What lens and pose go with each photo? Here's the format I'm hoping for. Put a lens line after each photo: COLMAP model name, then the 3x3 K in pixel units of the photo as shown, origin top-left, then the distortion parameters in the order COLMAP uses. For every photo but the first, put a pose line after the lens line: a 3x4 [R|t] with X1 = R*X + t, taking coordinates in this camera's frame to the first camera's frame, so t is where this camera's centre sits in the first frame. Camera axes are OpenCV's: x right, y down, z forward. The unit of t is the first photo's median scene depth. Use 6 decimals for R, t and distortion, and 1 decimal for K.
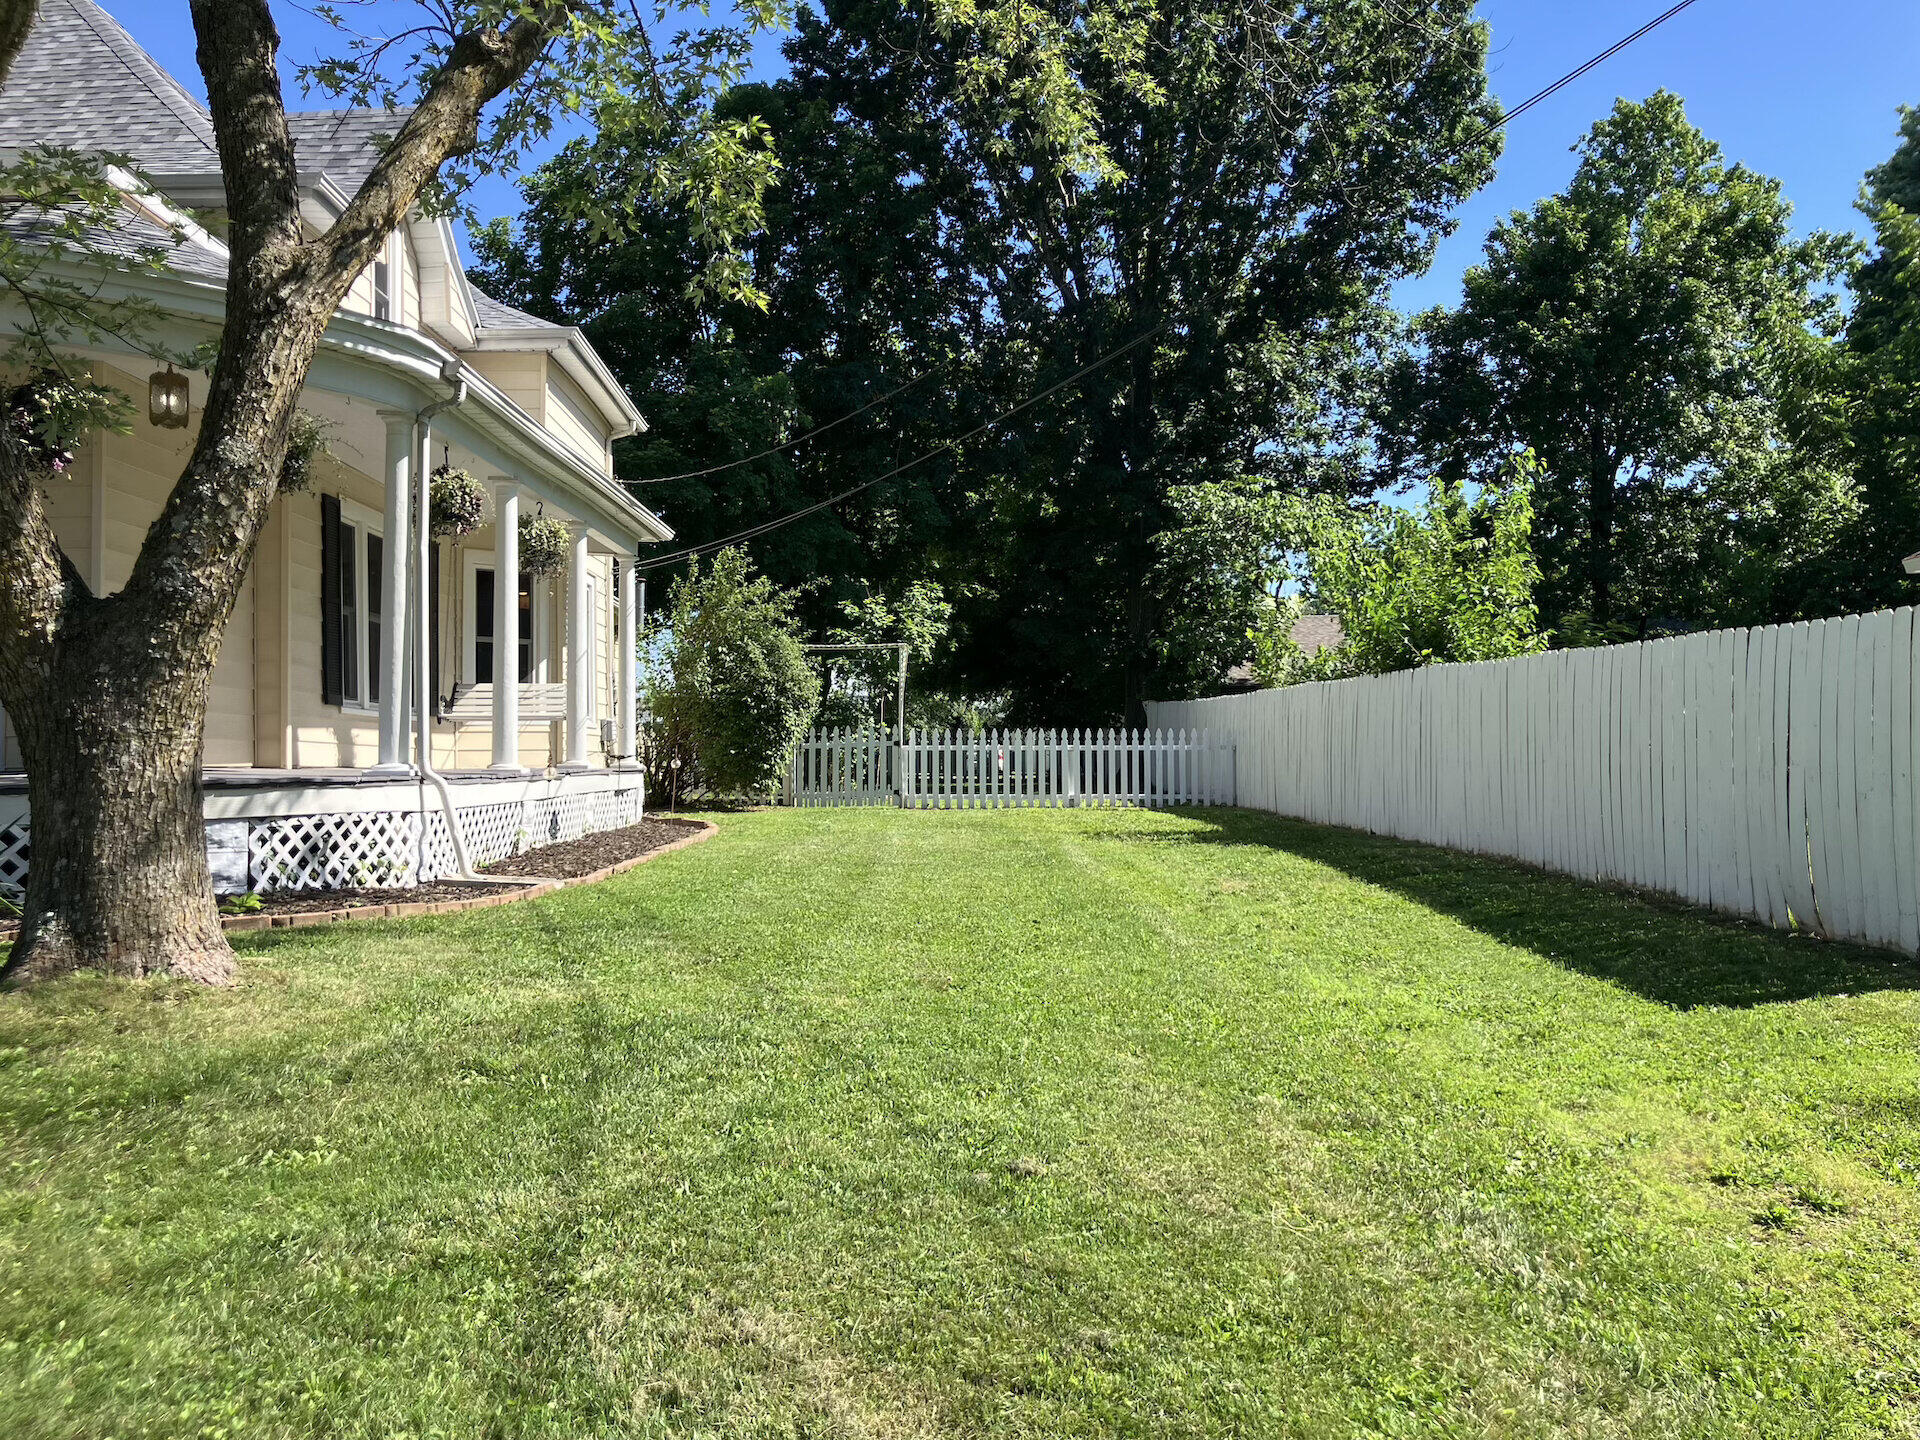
lens RADIAL K [[1534.4, 0, 960.0], [0, 1534.4, 720.0], [0, 0, 1]] dist [0.010631, -0.001567]
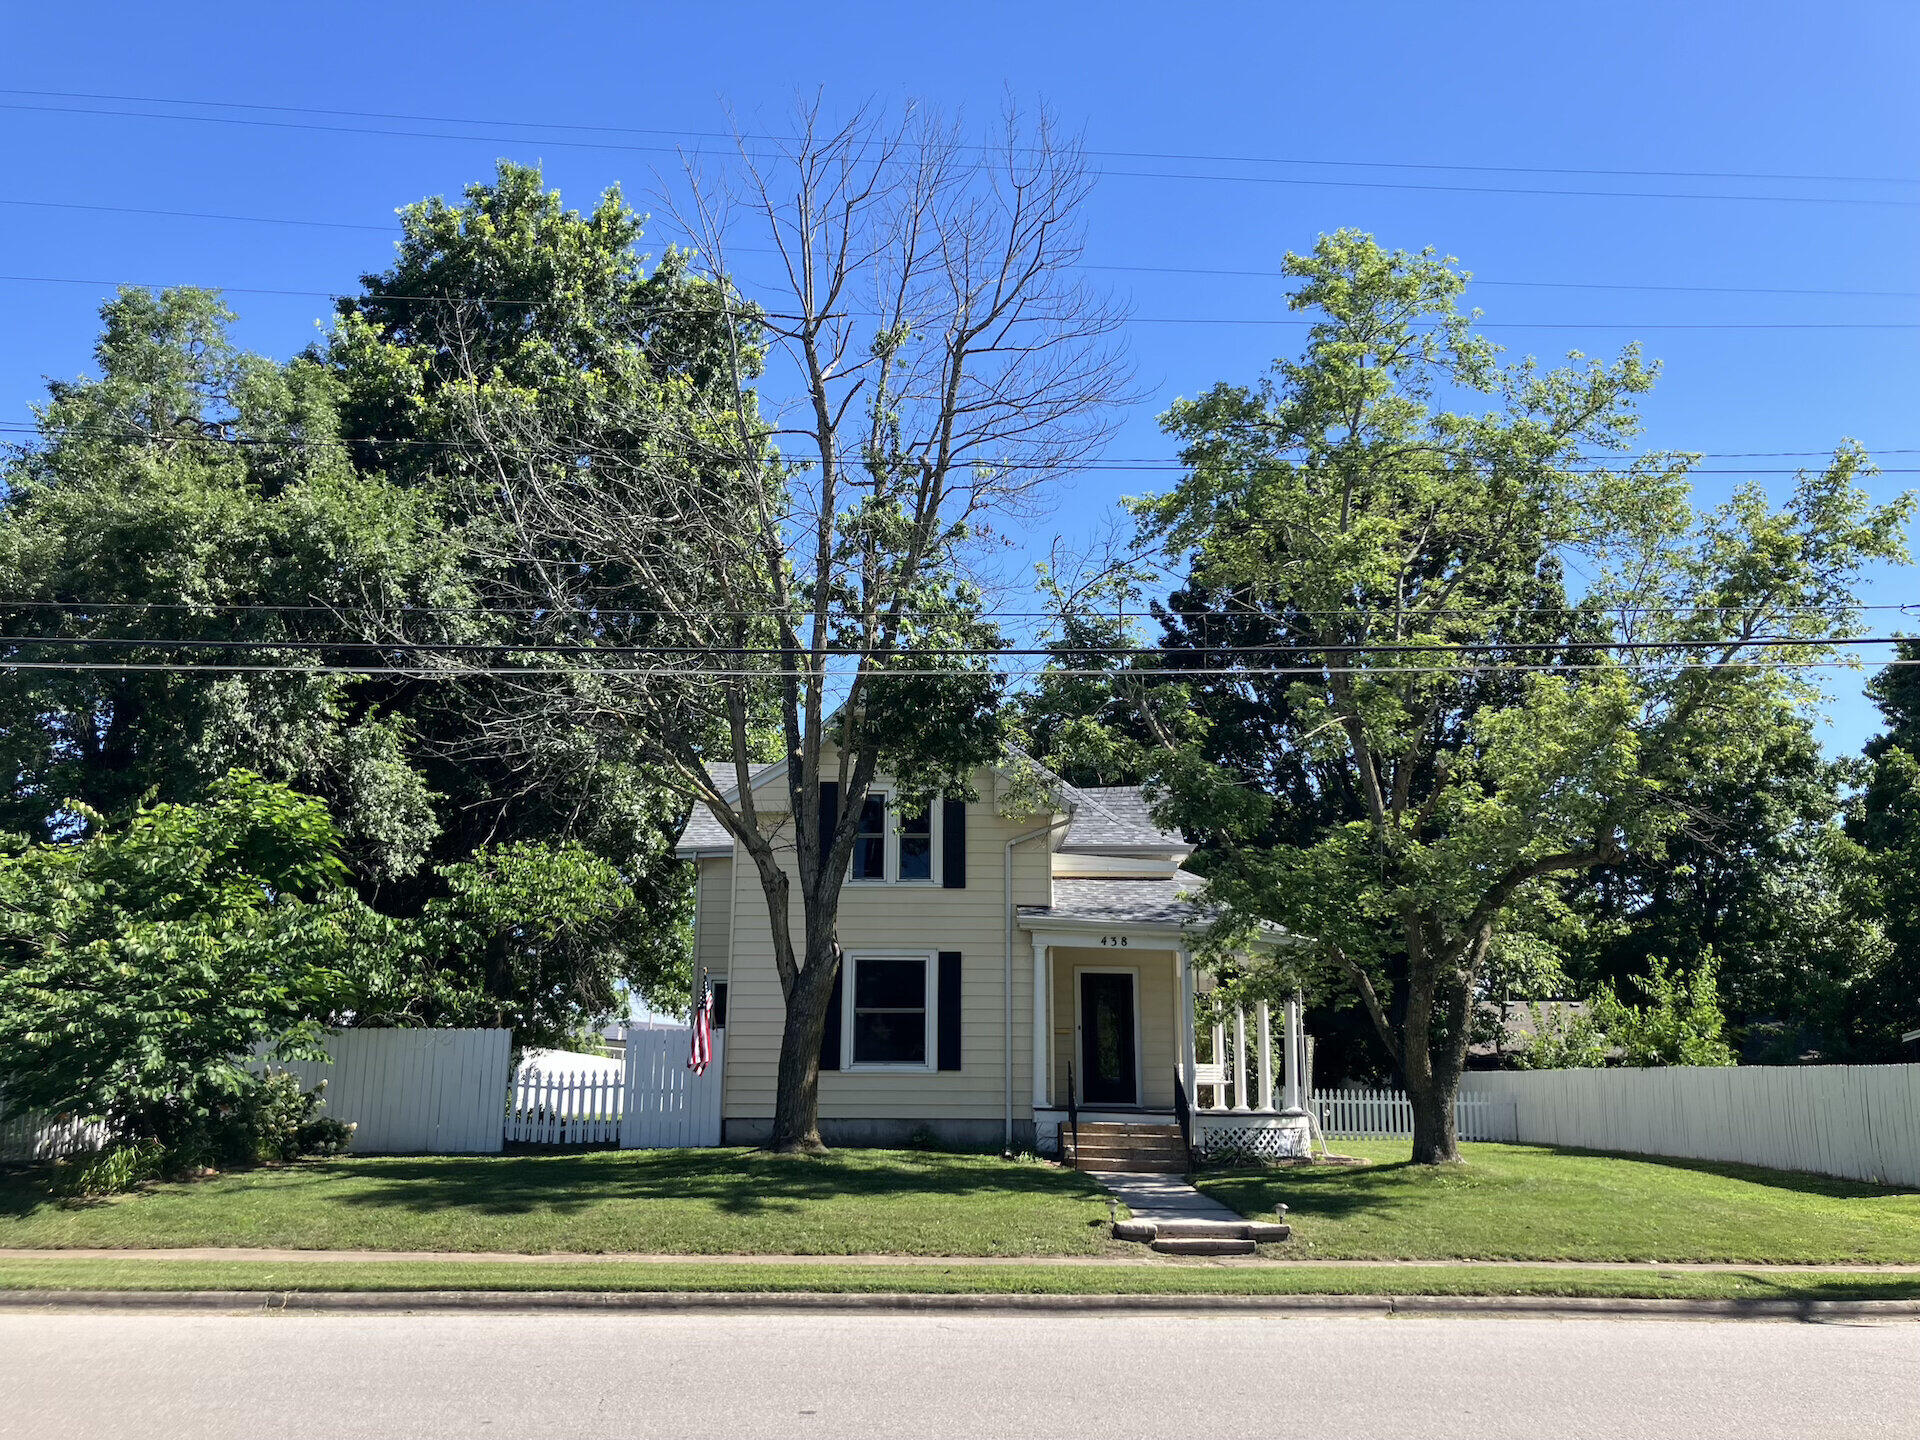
lens RADIAL K [[1534.4, 0, 960.0], [0, 1534.4, 720.0], [0, 0, 1]] dist [0.010631, -0.001567]
pose [[0.999551, 0.014501, -0.026230, -0.266333], [-0.019884, 0.975673, -0.218328, -0.009184], [0.022426, 0.218751, 0.975523, -0.496415]]
